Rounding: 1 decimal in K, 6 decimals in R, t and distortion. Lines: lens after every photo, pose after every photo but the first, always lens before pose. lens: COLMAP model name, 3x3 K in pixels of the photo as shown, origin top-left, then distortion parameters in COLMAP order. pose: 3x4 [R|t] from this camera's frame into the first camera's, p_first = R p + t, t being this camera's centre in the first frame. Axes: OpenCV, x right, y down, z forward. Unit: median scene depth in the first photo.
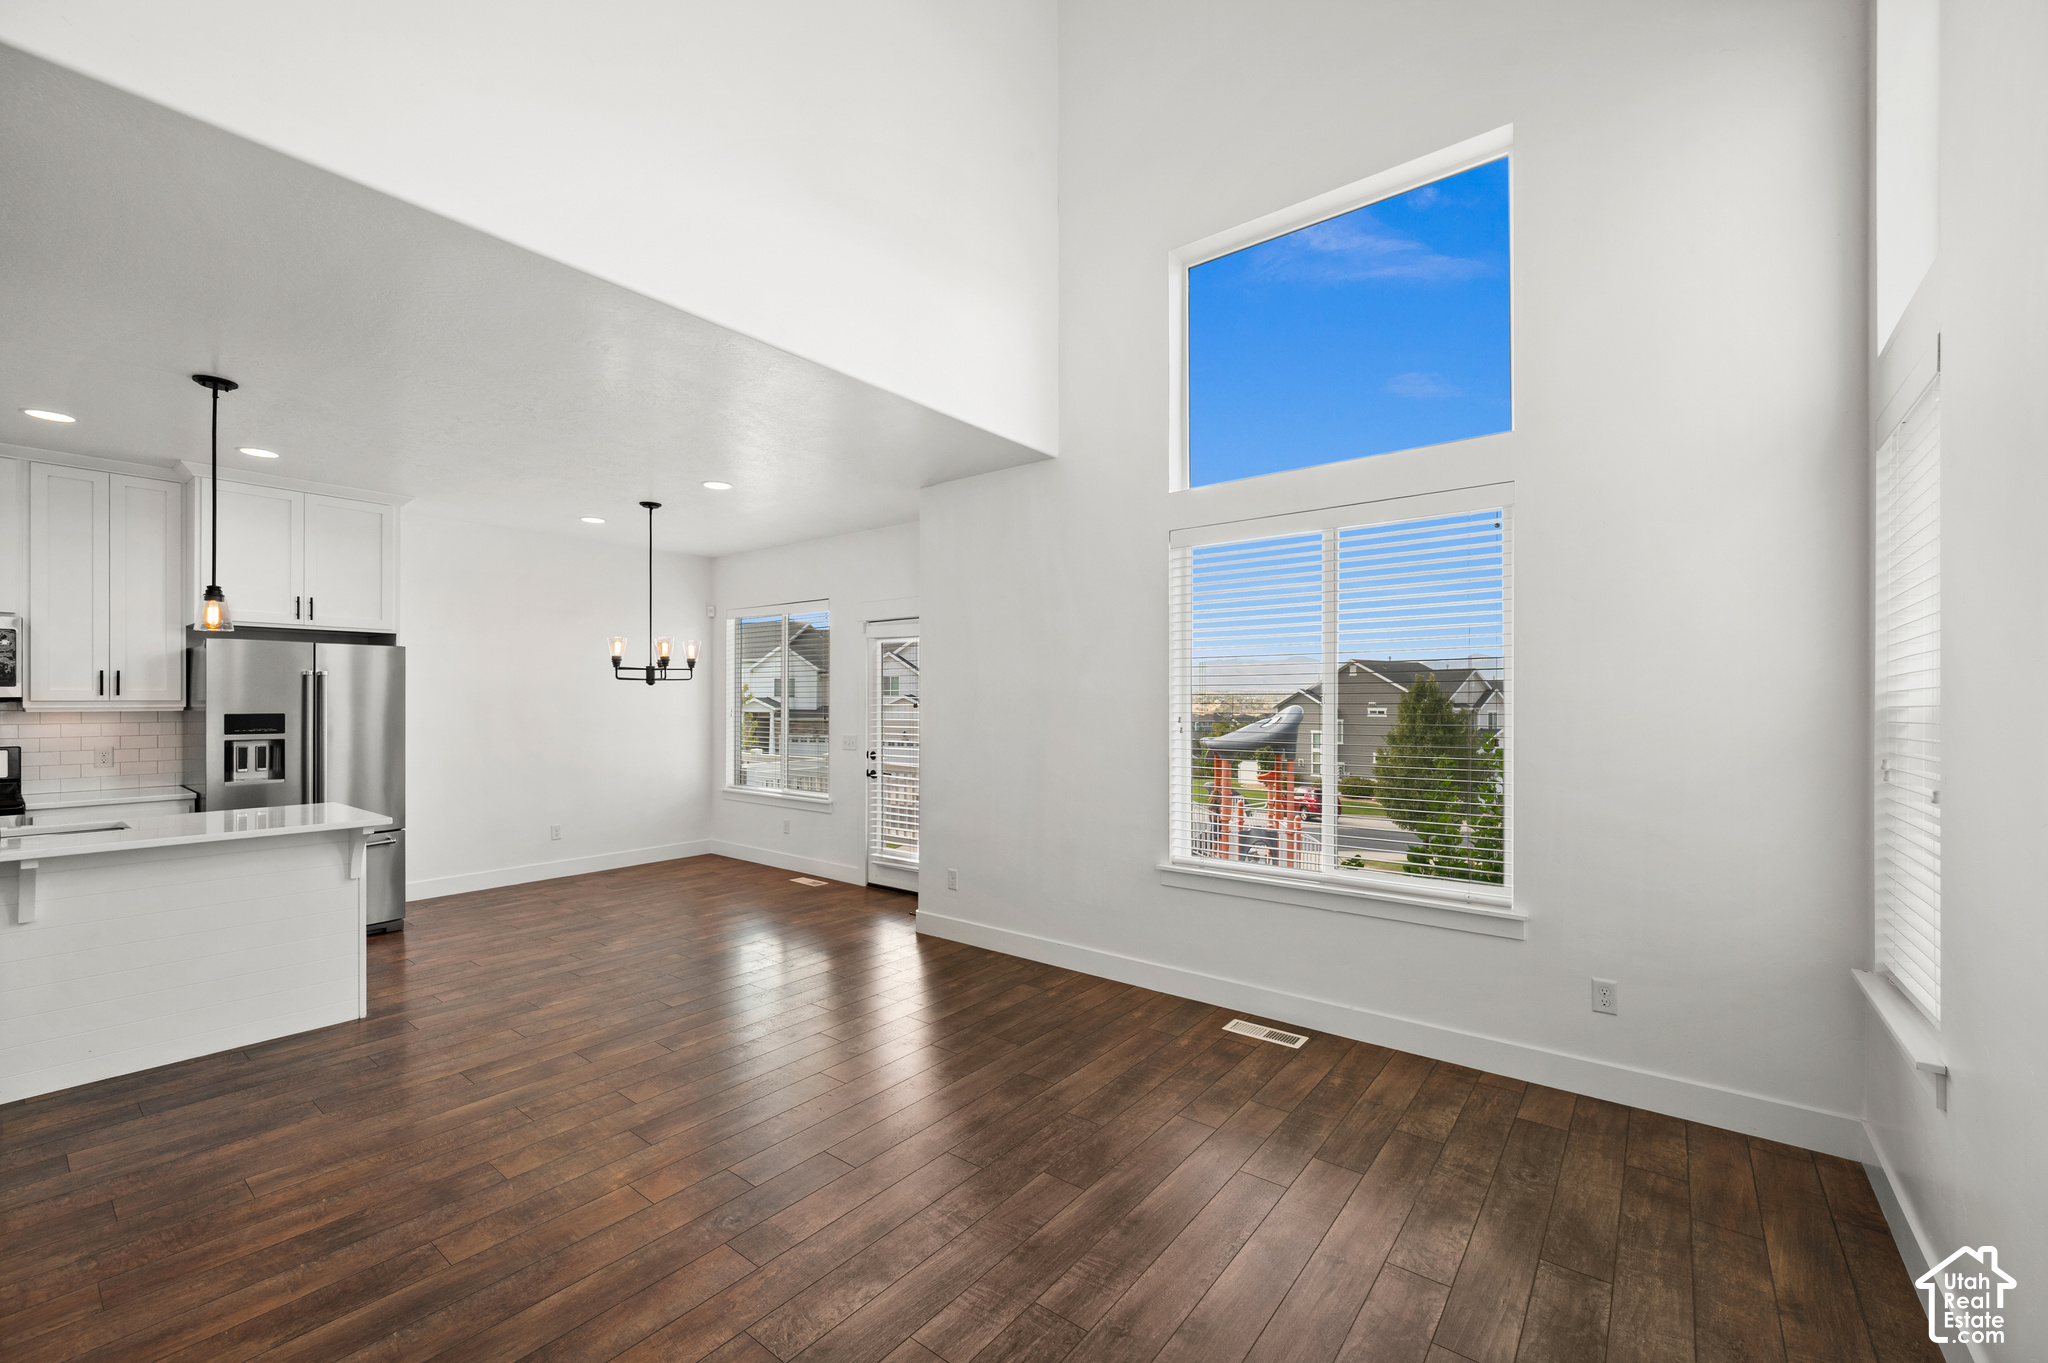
lens RADIAL K [[822.6, 0, 990.4], [0, 822.6, 697.1], [0, 0, 1]] dist [-0.001670, -0.000734]
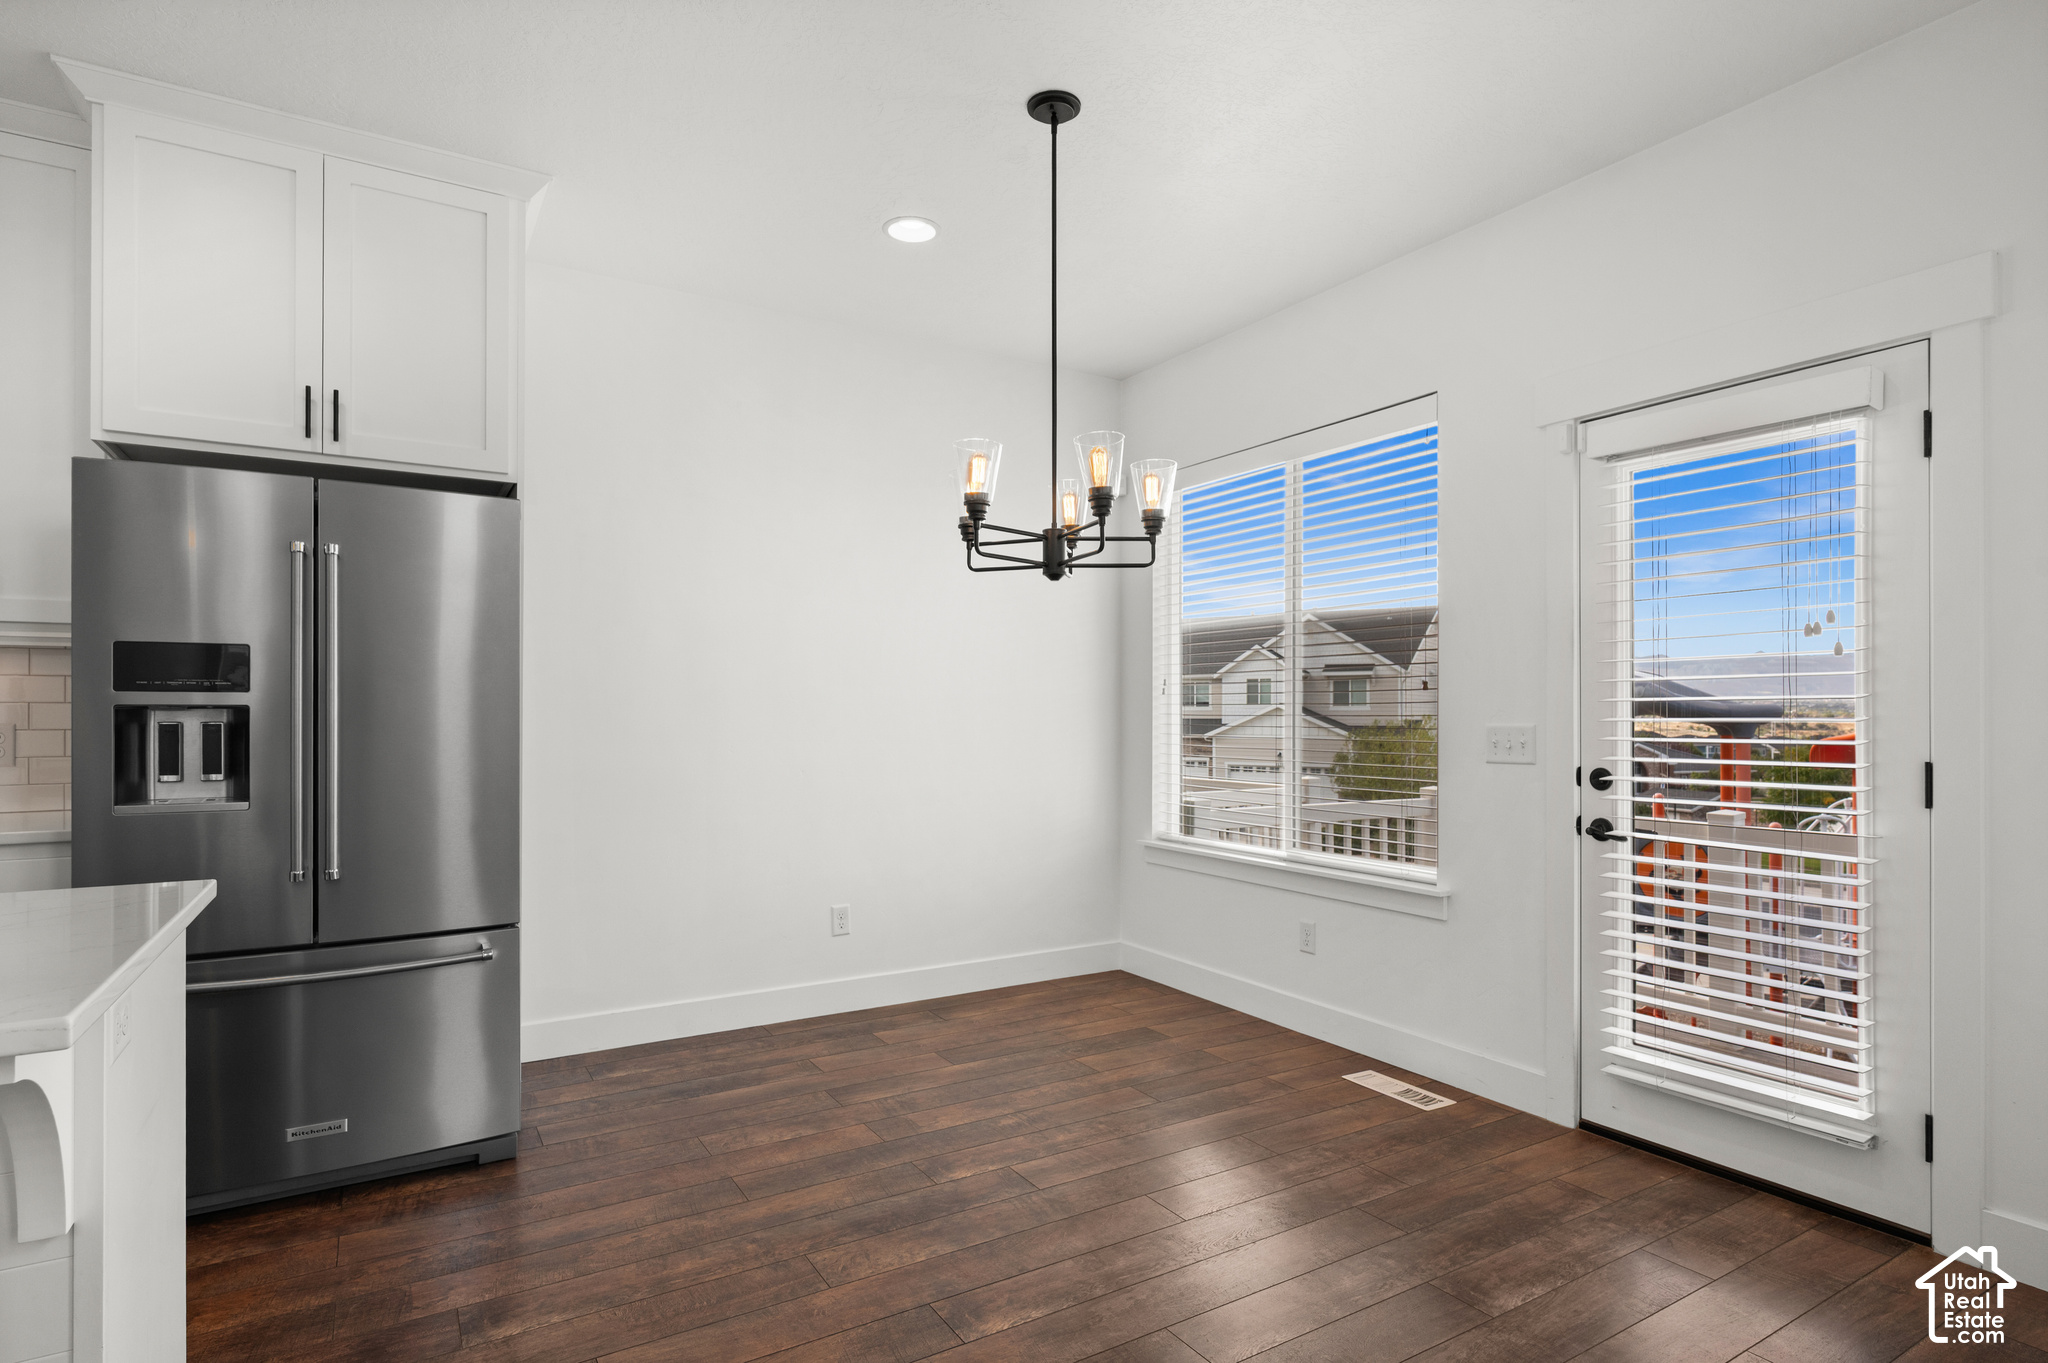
lens RADIAL K [[1052.8, 0, 988.2], [0, 1052.8, 702.6], [0, 0, 1]] dist [-0.003705, 0.000174]
pose [[0.937698, -0.001852, -0.347447, -0.312605], [0.001339, 0.999998, -0.001715, 0.049162], [0.347449, 0.001143, 0.937698, 0.610572]]
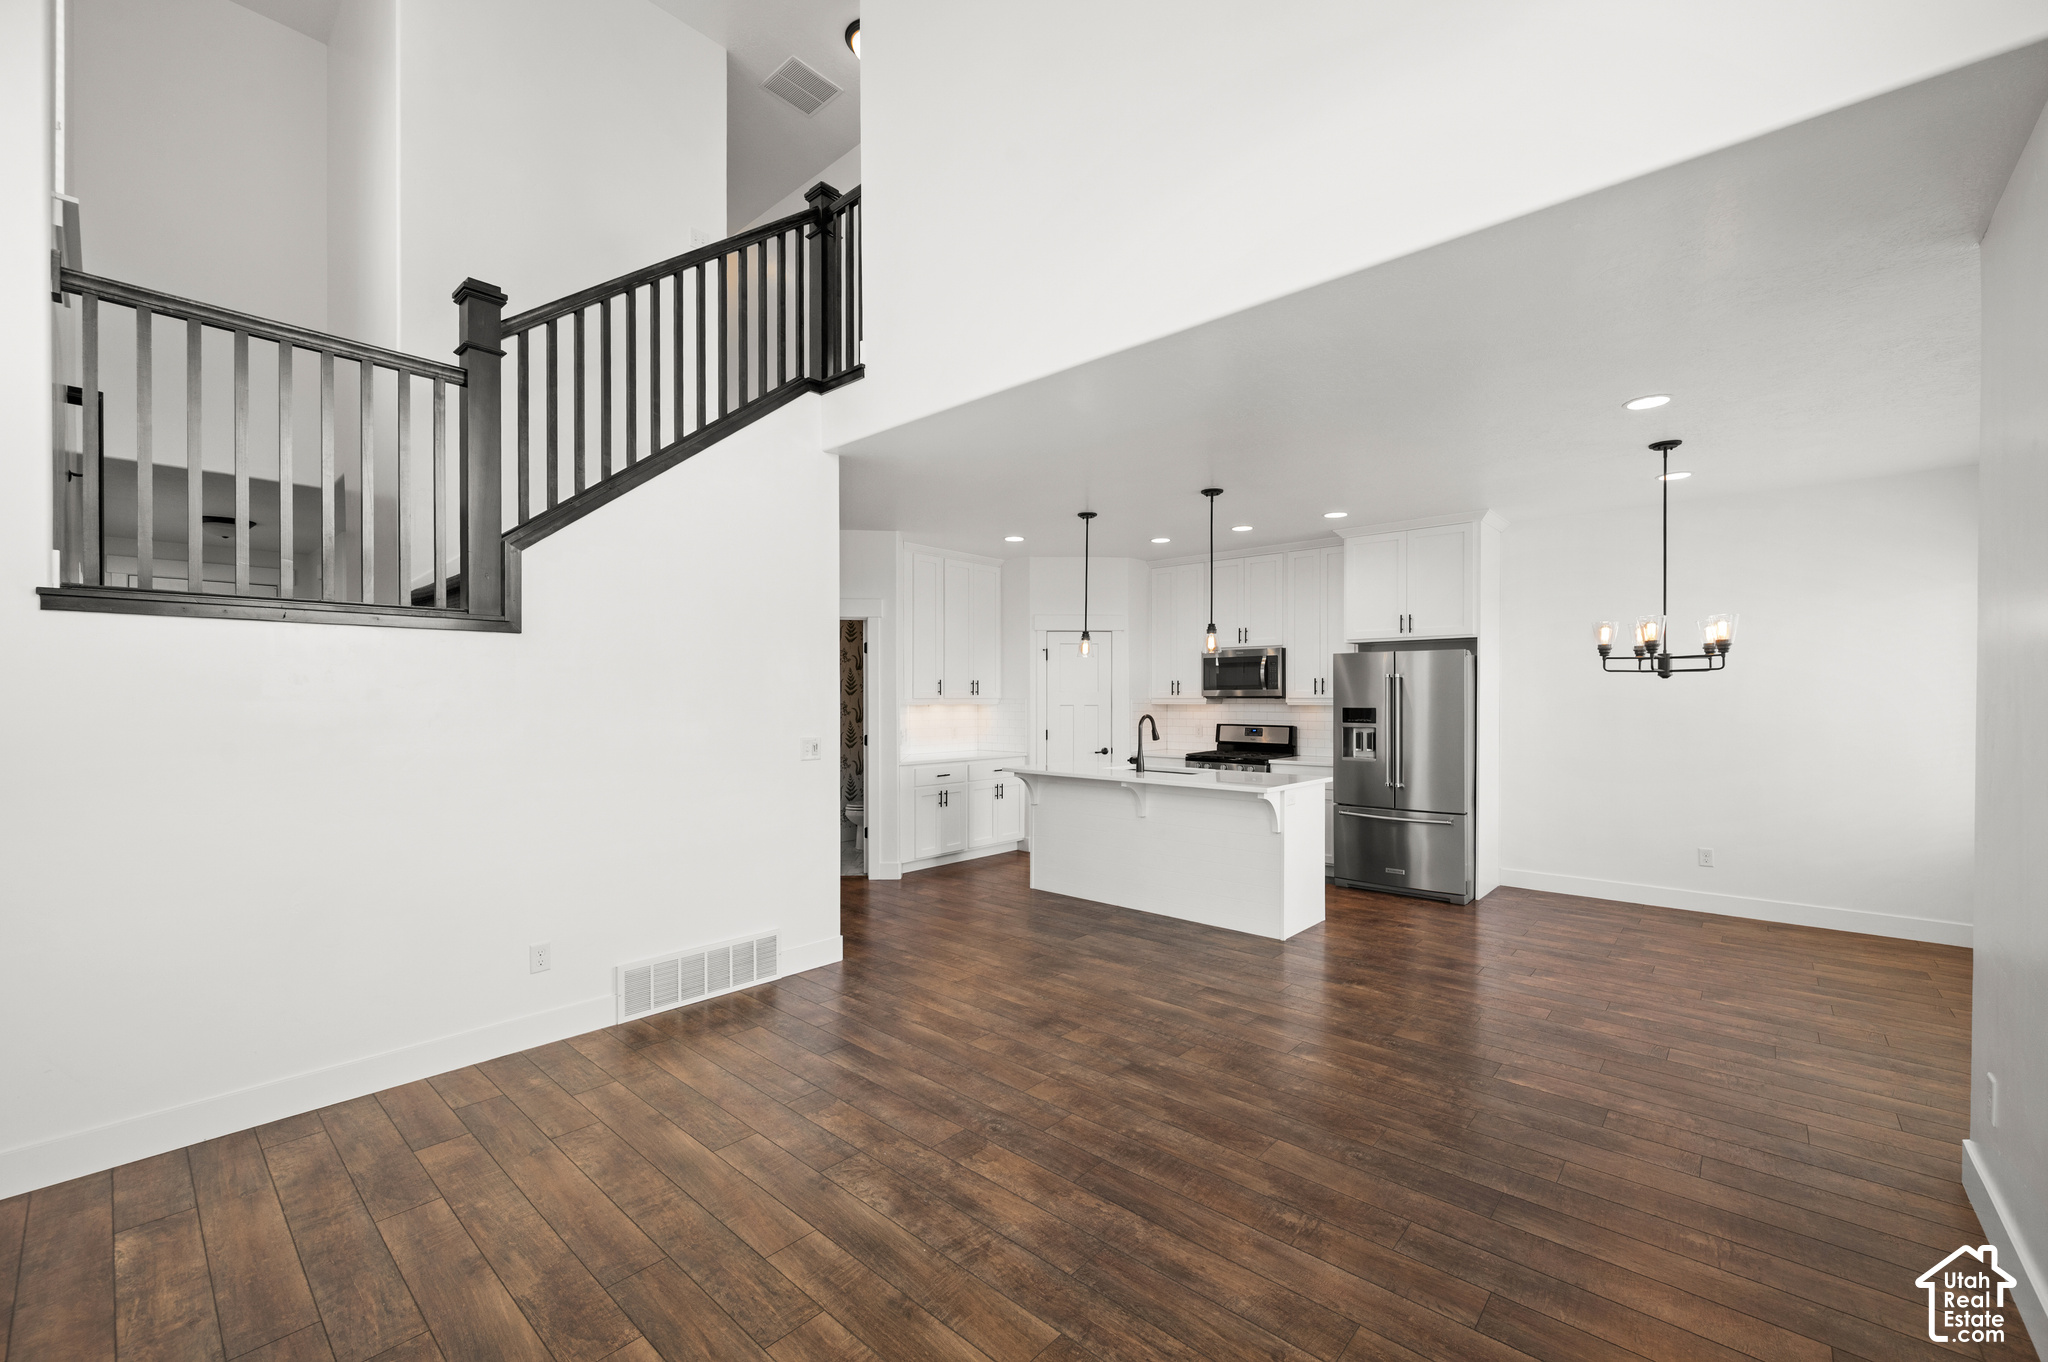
lens RADIAL K [[822.6, 0, 1074.5], [0, 822.6, 695.9], [0, 0, 1]] dist [-0.001670, -0.000734]
pose [[-0.004594, -0.001054, -0.999989, 0.418000], [0.004640, 0.999989, -0.001075, 0.000569], [0.999979, -0.004645, -0.004590, 0.517080]]
